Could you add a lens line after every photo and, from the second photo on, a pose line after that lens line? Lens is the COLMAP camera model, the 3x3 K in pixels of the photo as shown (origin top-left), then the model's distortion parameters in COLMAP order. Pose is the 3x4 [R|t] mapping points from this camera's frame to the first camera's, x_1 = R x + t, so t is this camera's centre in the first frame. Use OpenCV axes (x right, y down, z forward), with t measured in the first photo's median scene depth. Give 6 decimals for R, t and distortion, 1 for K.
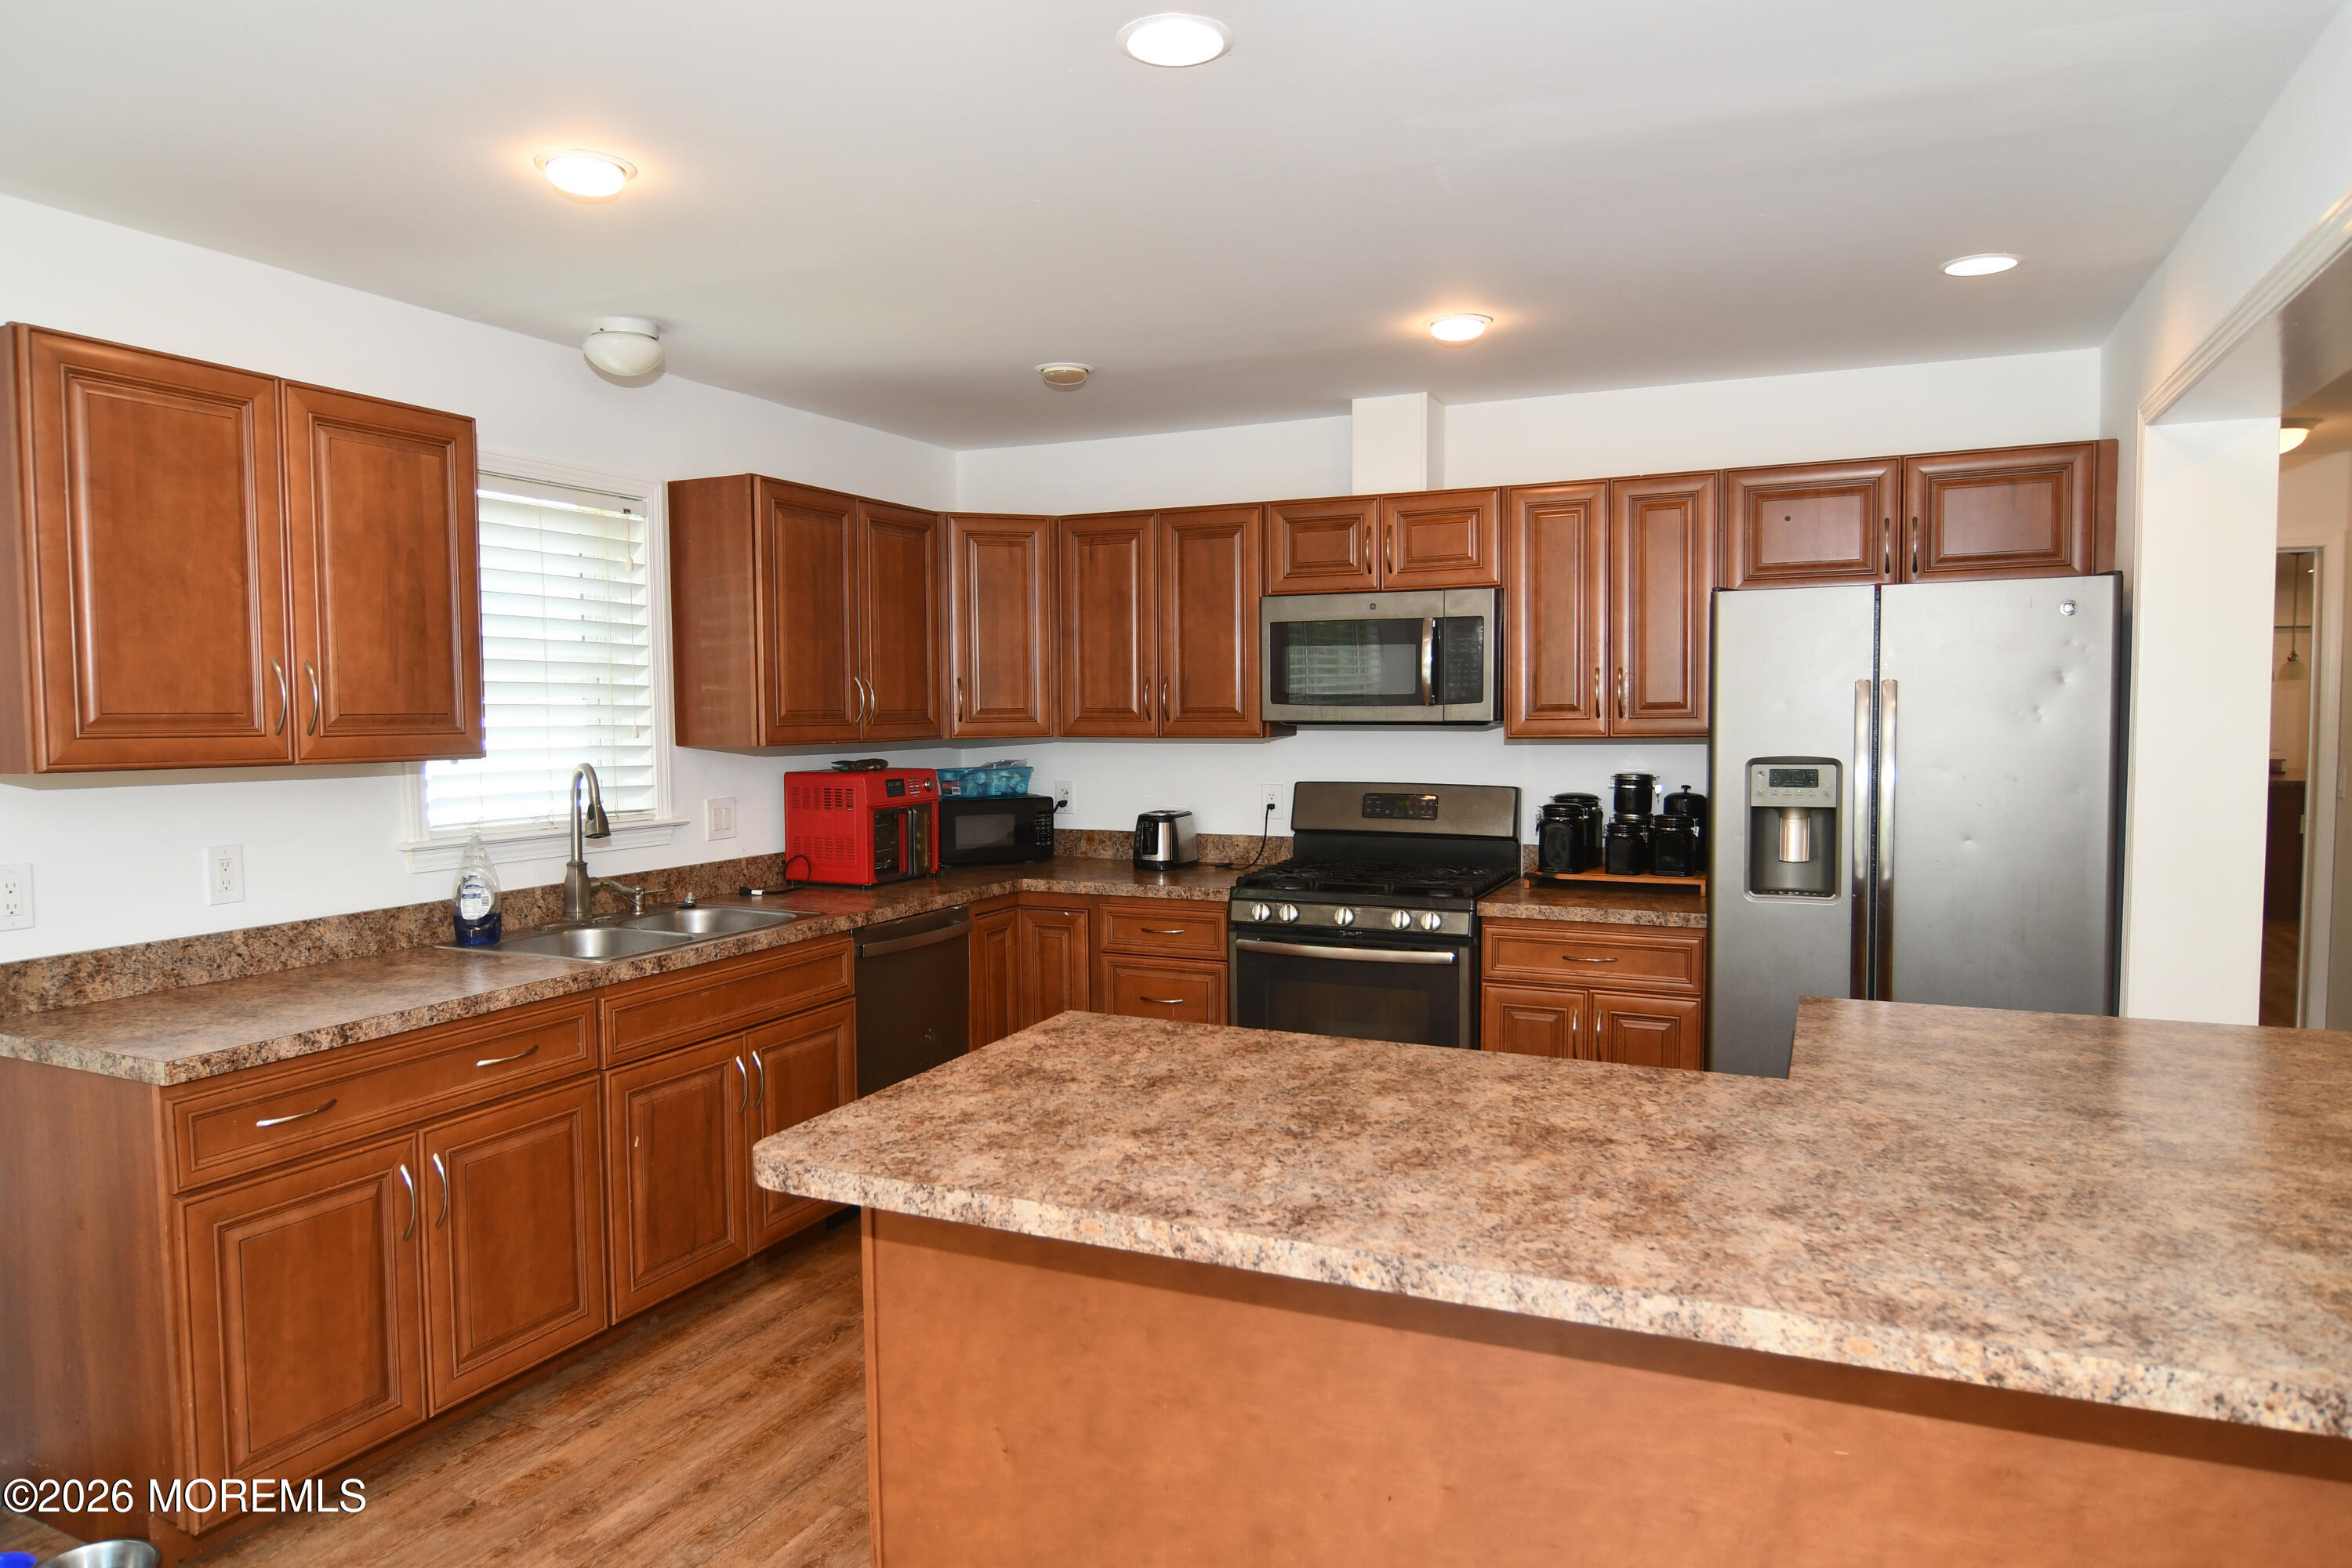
lens RADIAL K [[1438.2, 0, 1173.8], [0, 1438.2, 782.7], [0, 0, 1]] dist [0.002237, 0.002223]
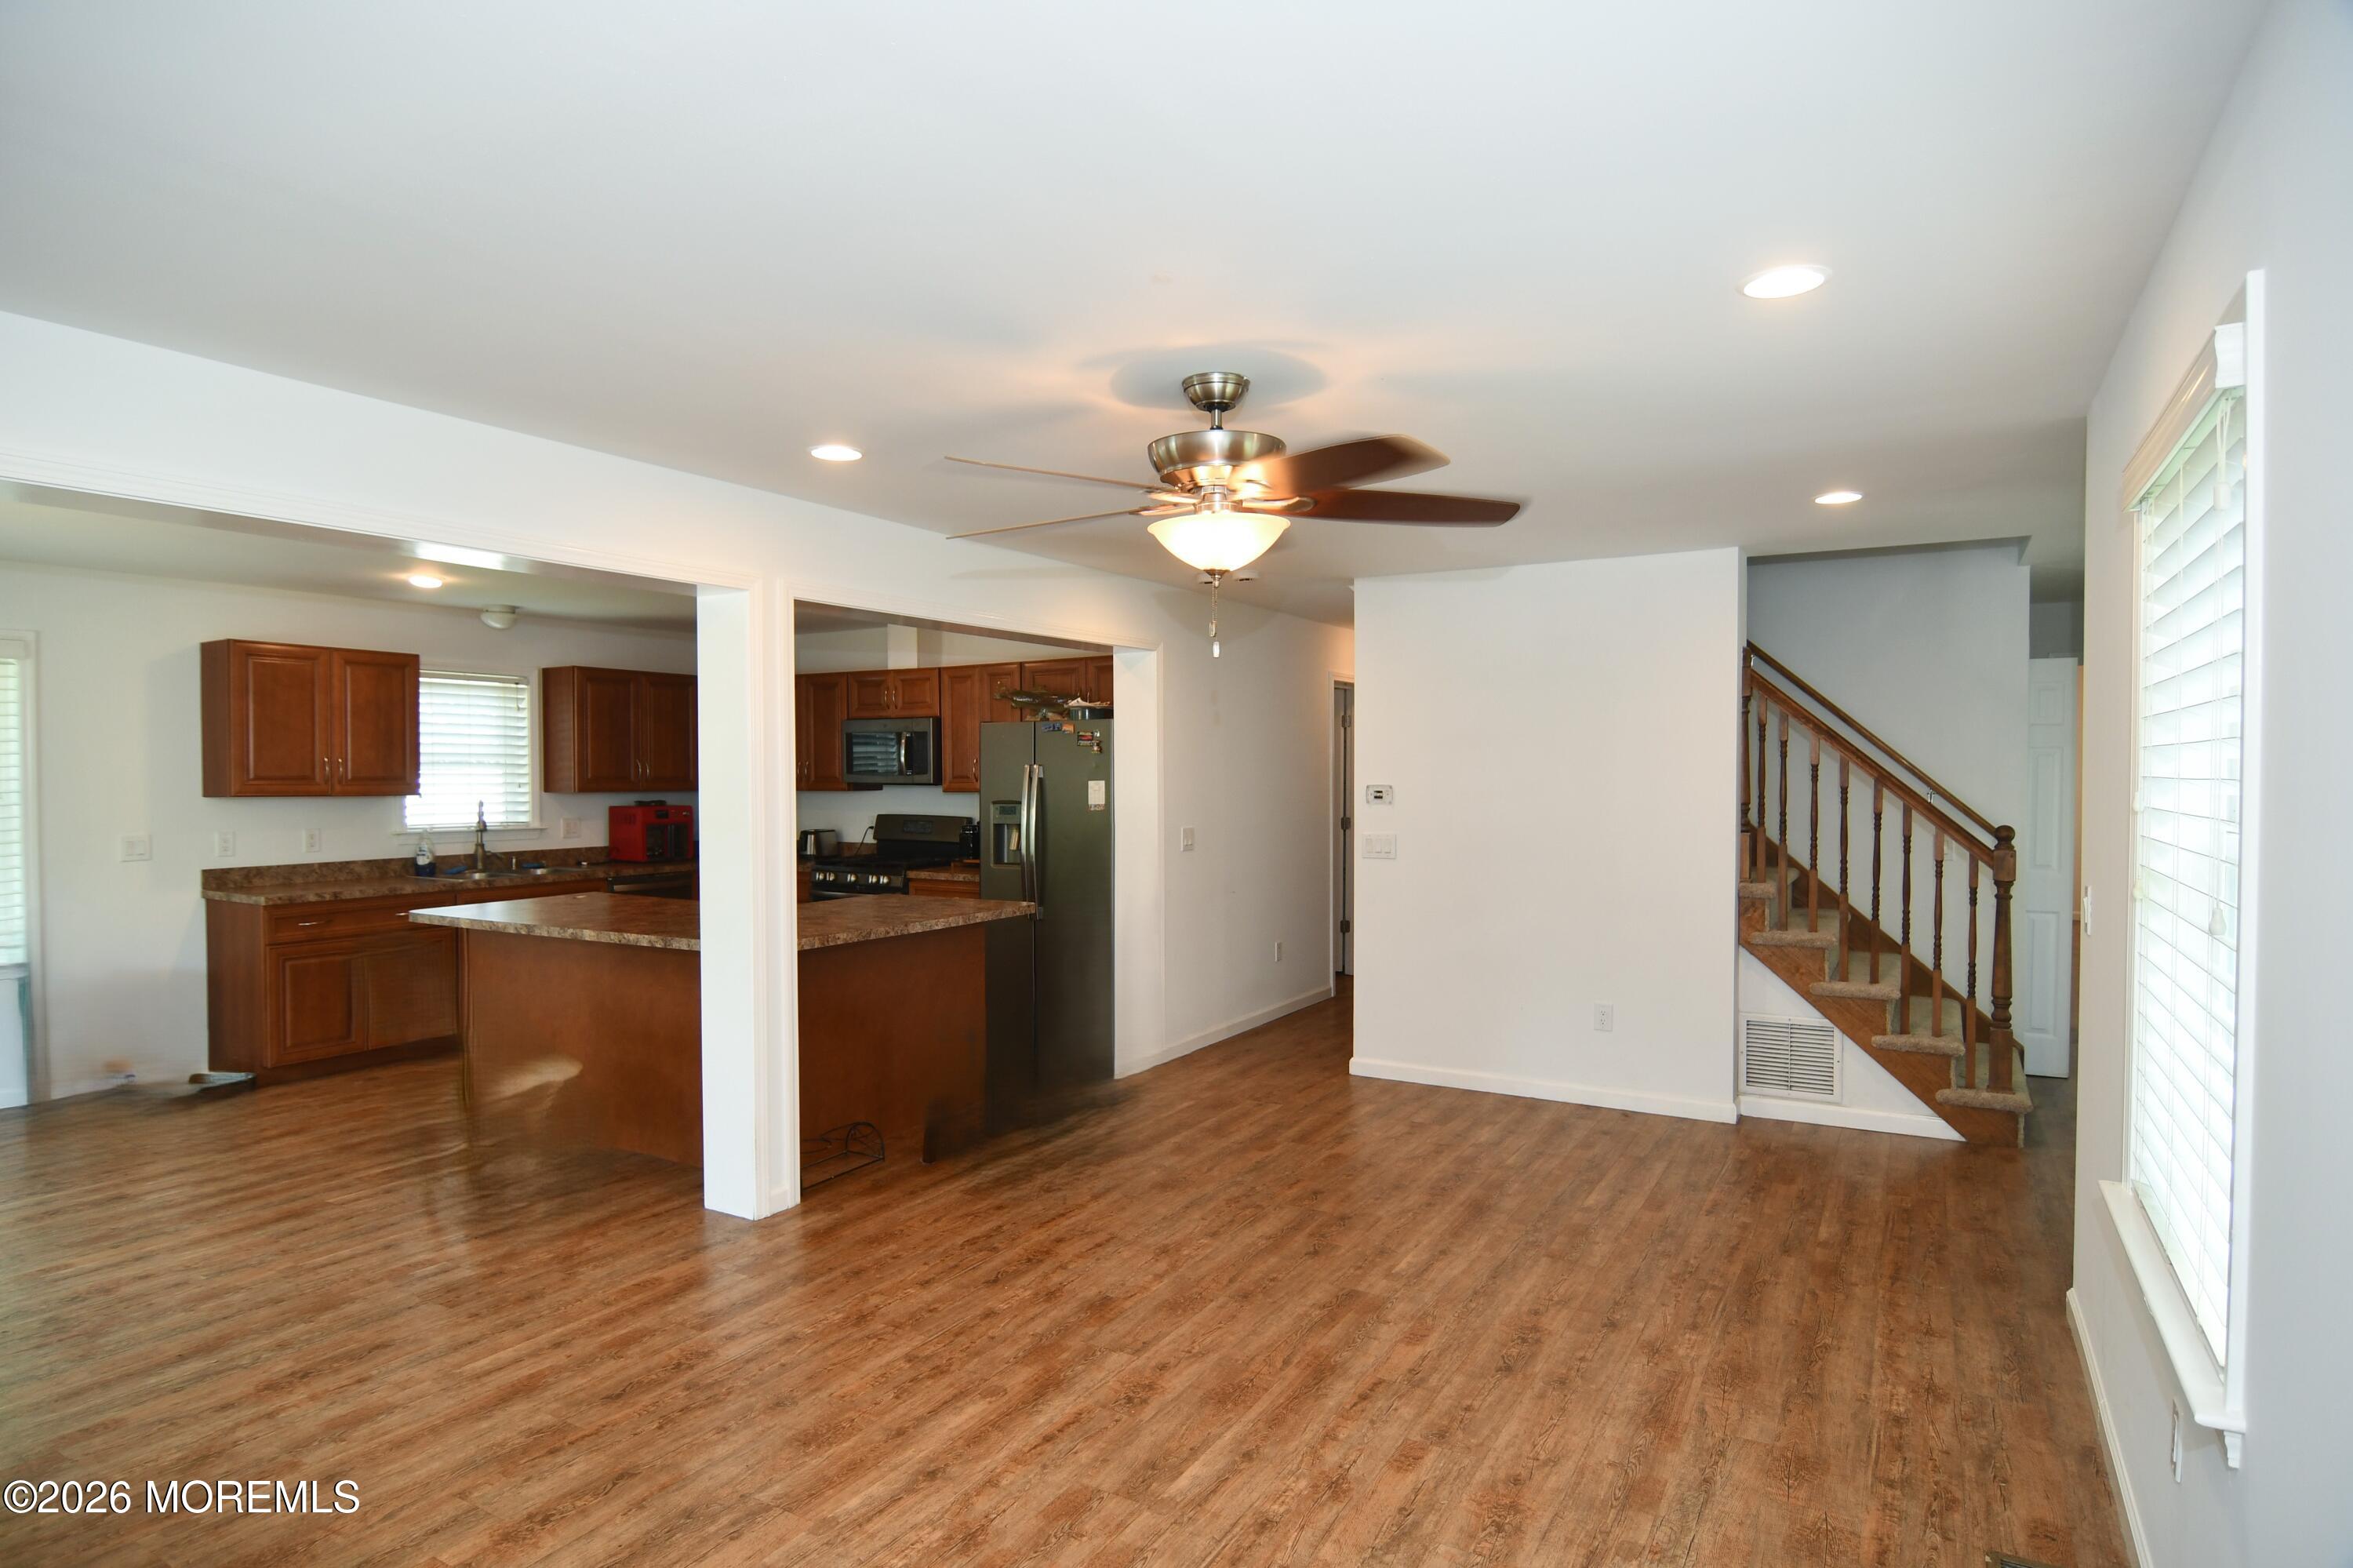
lens RADIAL K [[1250.6, 0, 1179.0], [0, 1250.6, 787.3], [0, 0, 1]] dist [-0.002210, -0.001109]
pose [[0.995484, 0.006740, -0.094686, 0.840754], [-0.010663, 0.999103, -0.040987, 0.035801], [0.094324, 0.041811, 0.994663, -0.818971]]
